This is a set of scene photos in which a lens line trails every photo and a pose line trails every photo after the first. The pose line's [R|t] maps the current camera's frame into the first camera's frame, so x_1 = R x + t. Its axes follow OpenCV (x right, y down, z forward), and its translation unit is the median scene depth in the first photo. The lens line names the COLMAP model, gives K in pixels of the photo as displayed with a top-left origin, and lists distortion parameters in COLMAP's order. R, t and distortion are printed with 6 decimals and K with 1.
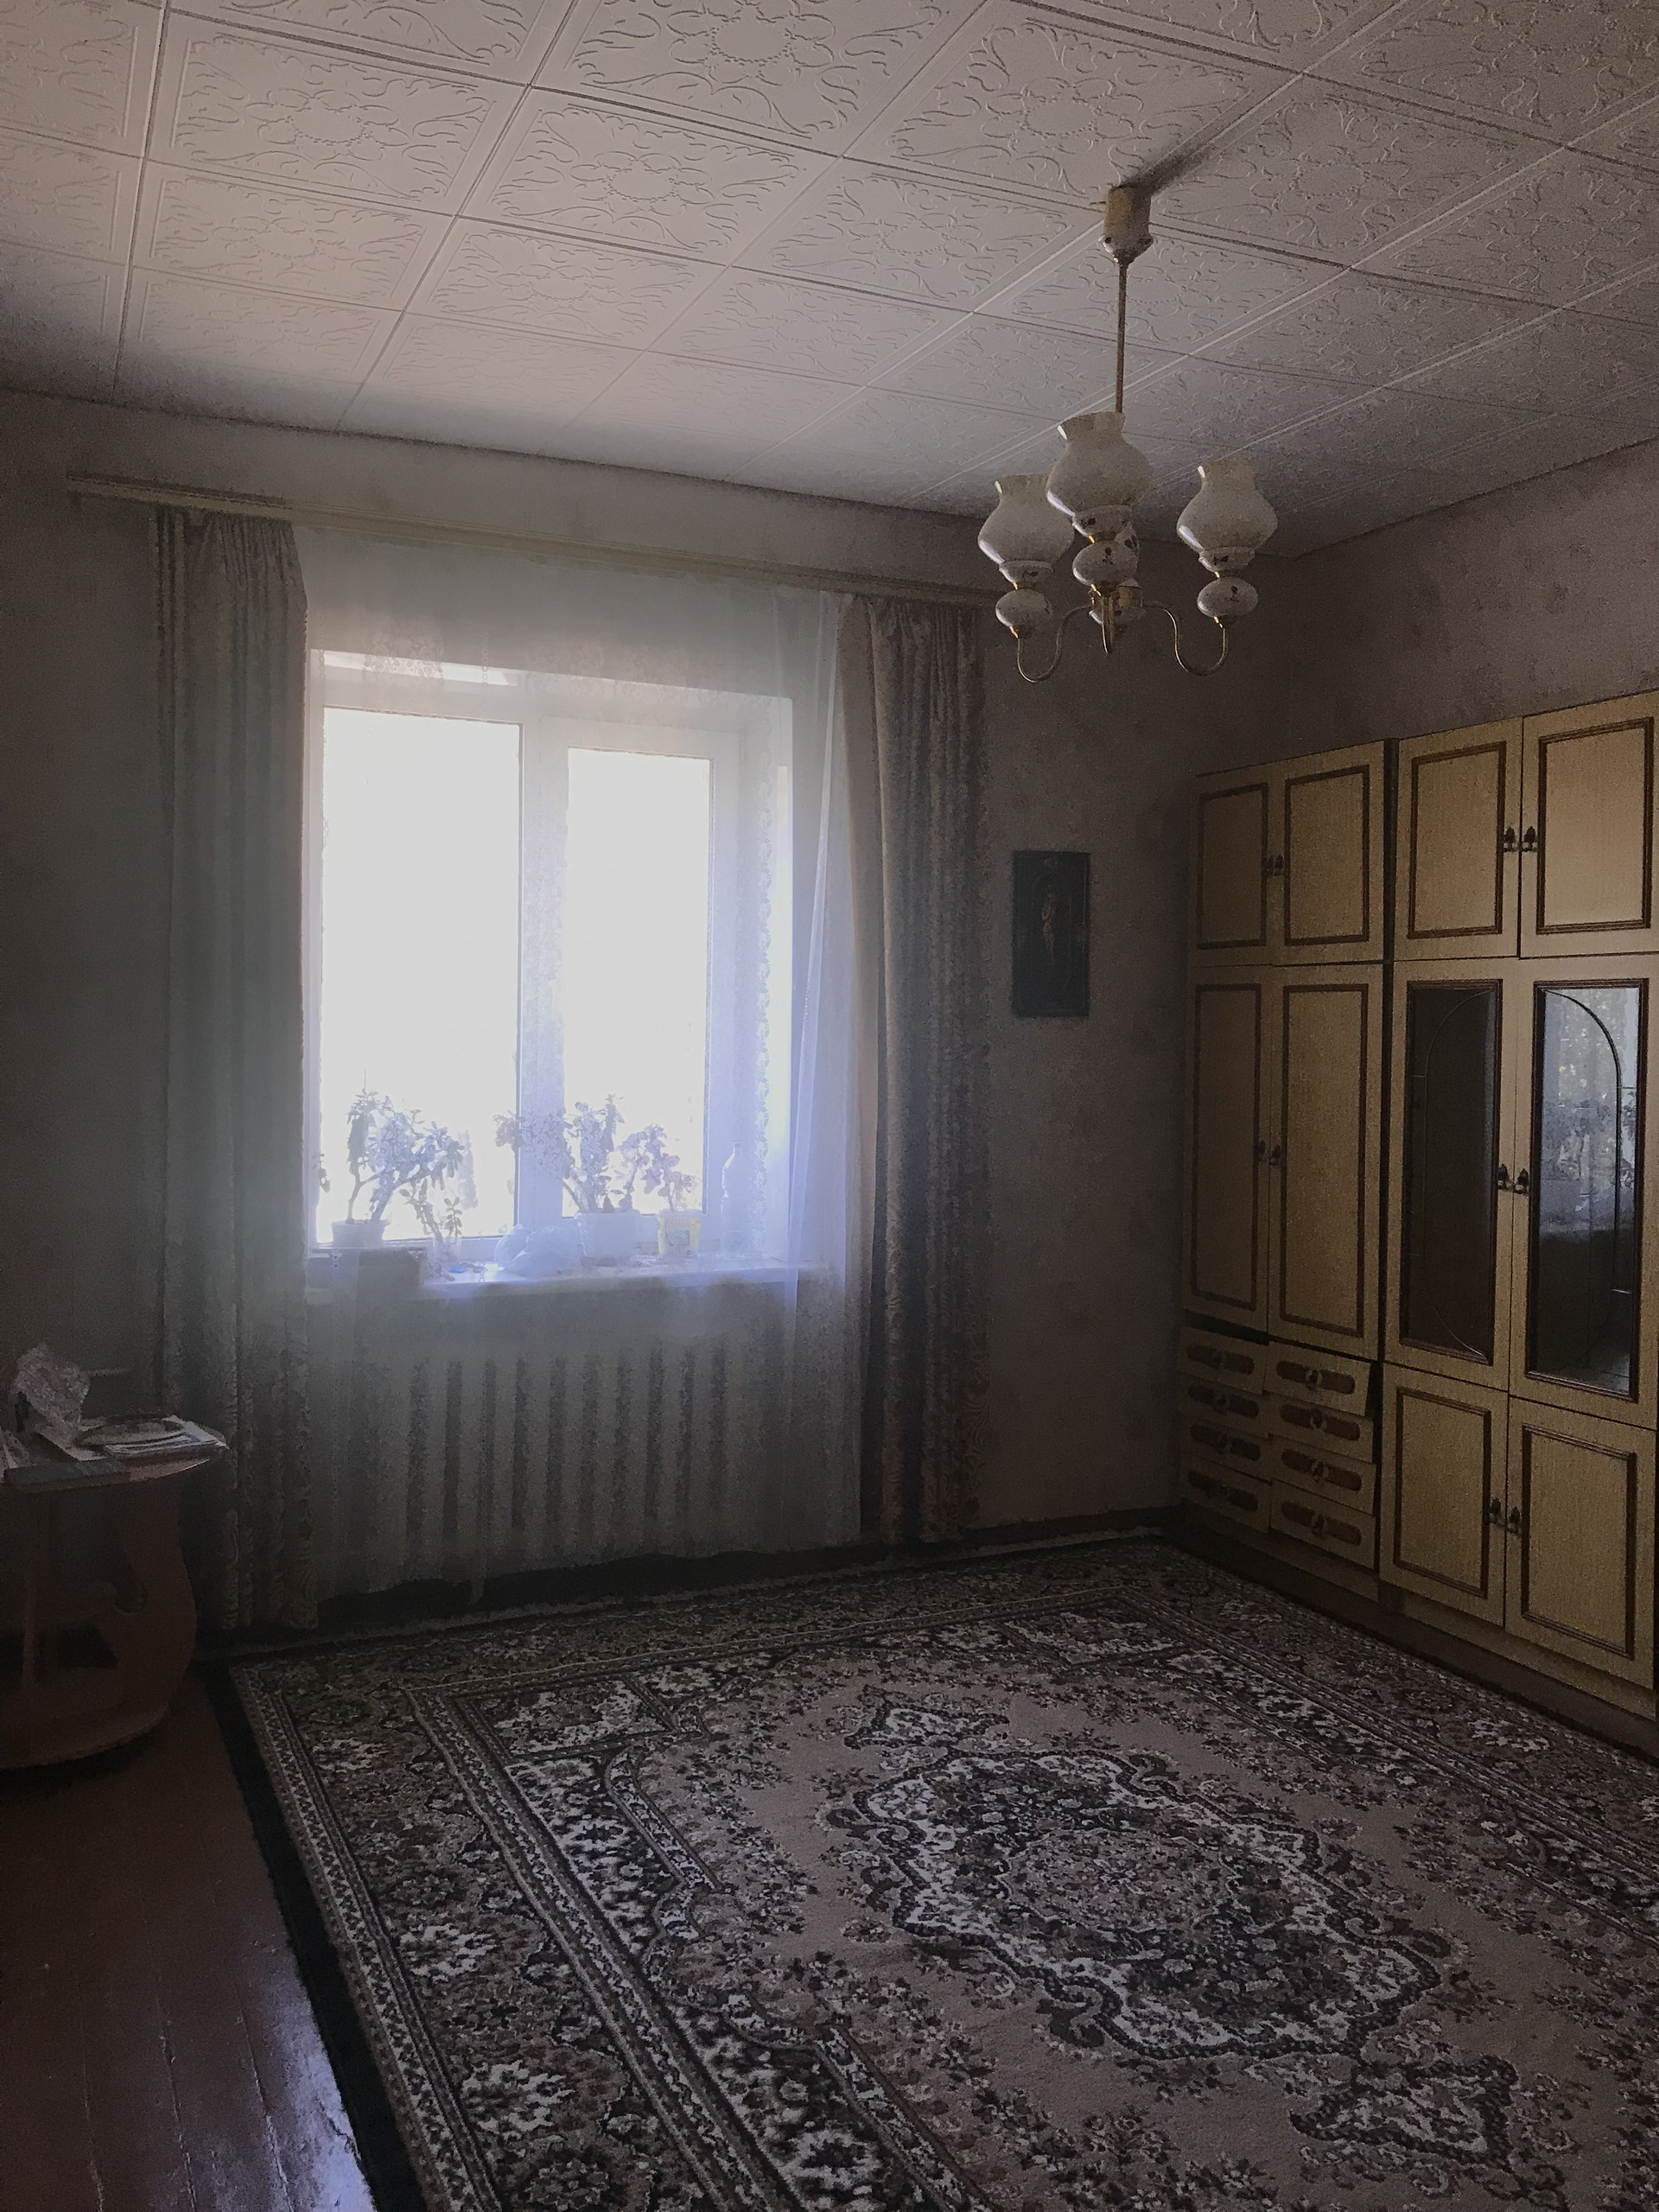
lens RADIAL K [[1781.8, 0, 829.5], [0, 1781.8, 1095.8], [0, 0, 1]] dist [0.002460, -0.003148]
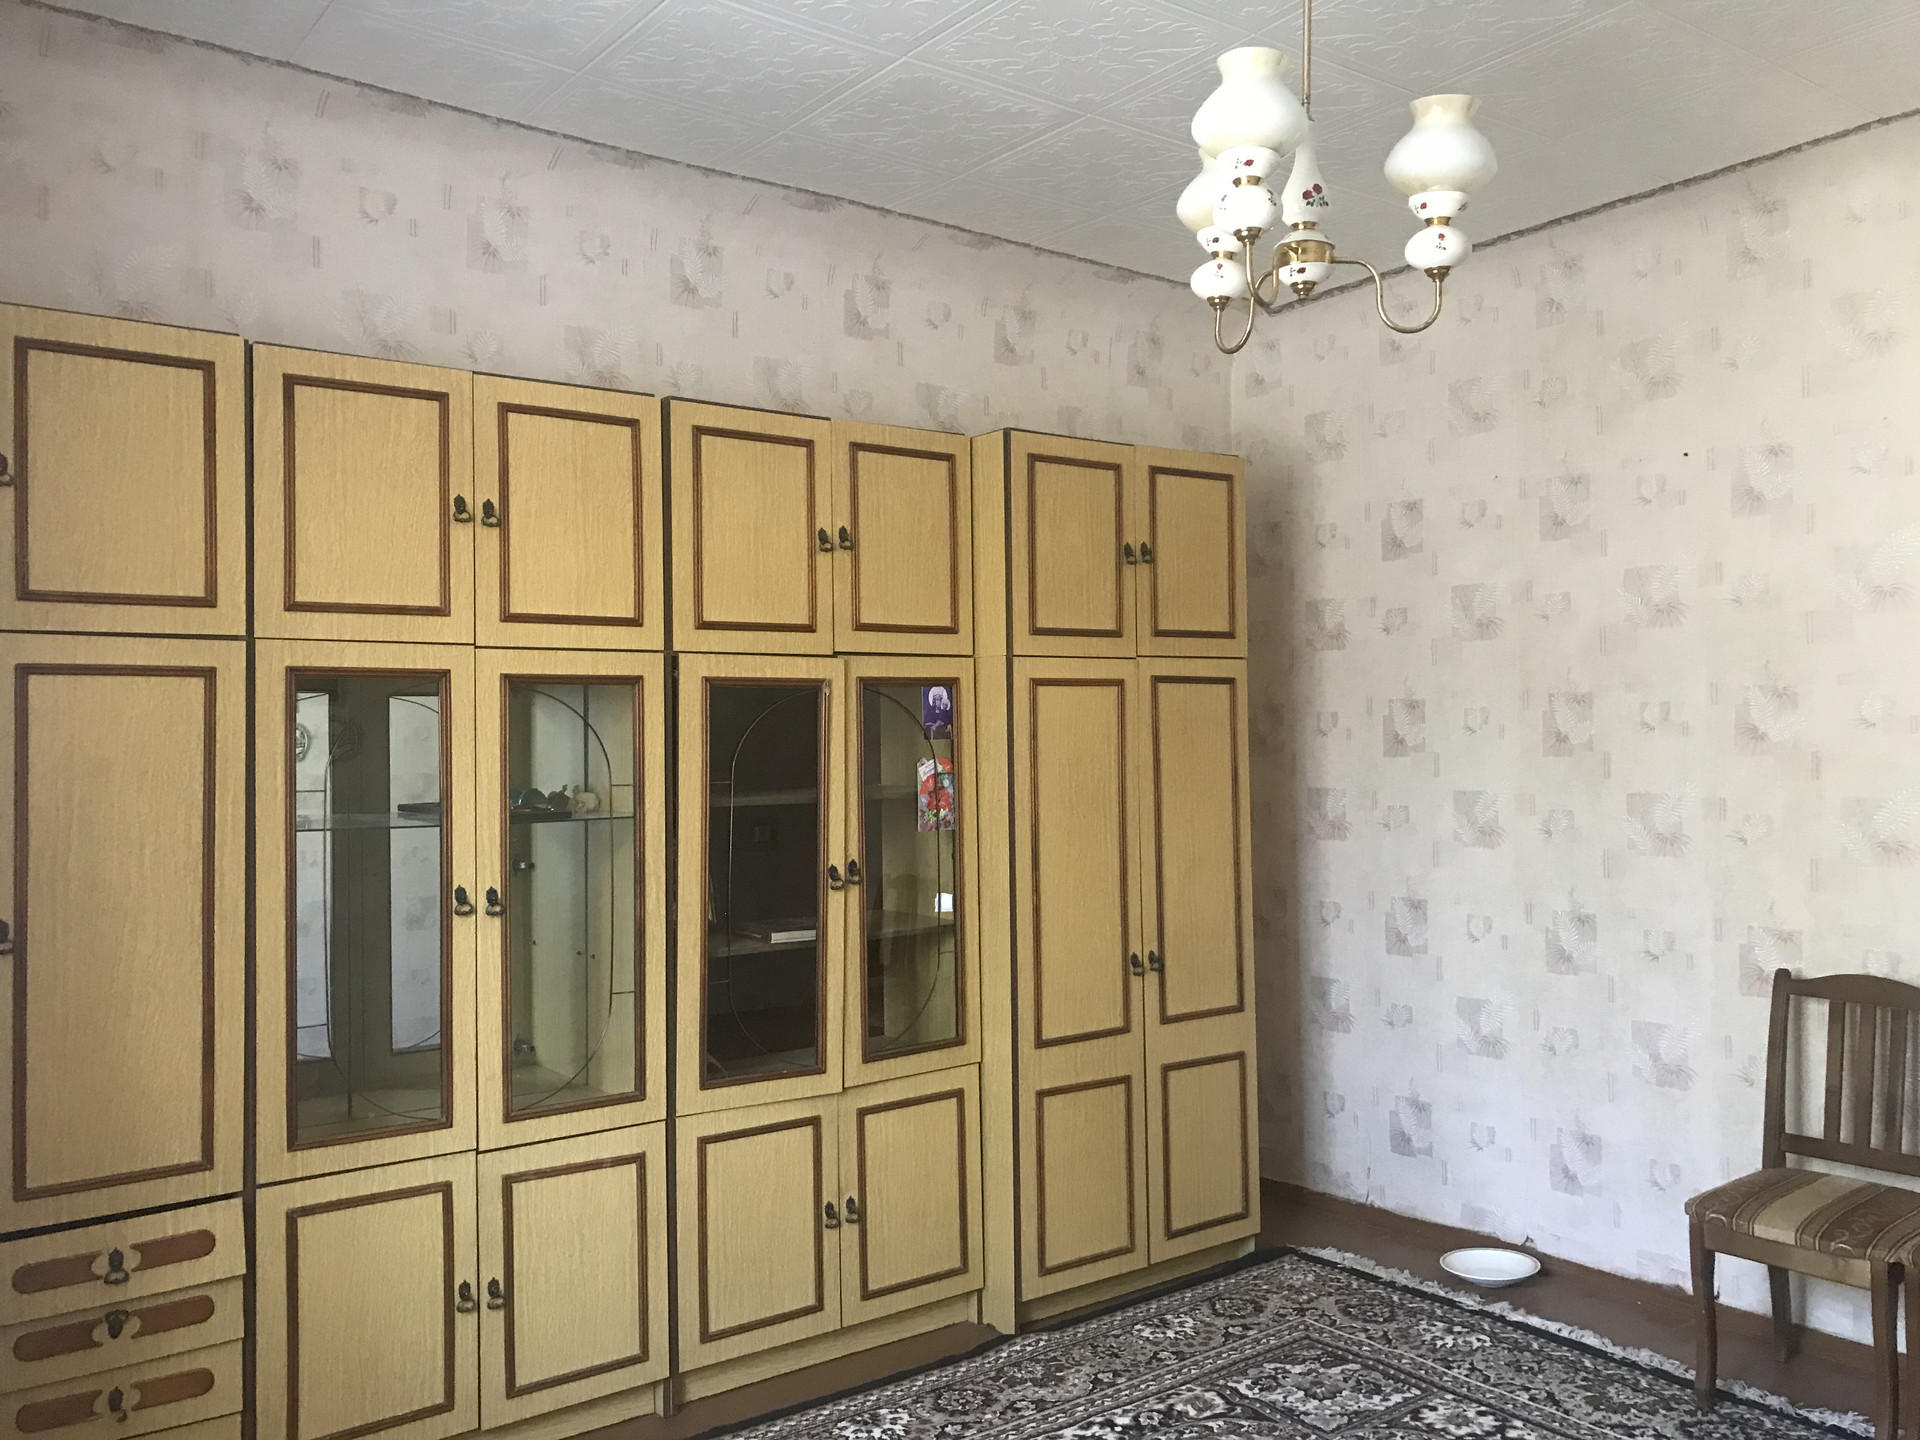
lens RADIAL K [[1546.6, 0, 960.0], [0, 1546.6, 720.0], [0, 0, 1]] dist [0.002460, -0.003148]
pose [[-0.203128, 0.007020, 0.979127, -0.394050], [0.051031, 0.998691, 0.003427, -0.030979], [-0.977821, 0.050662, -0.203221, 0.900330]]
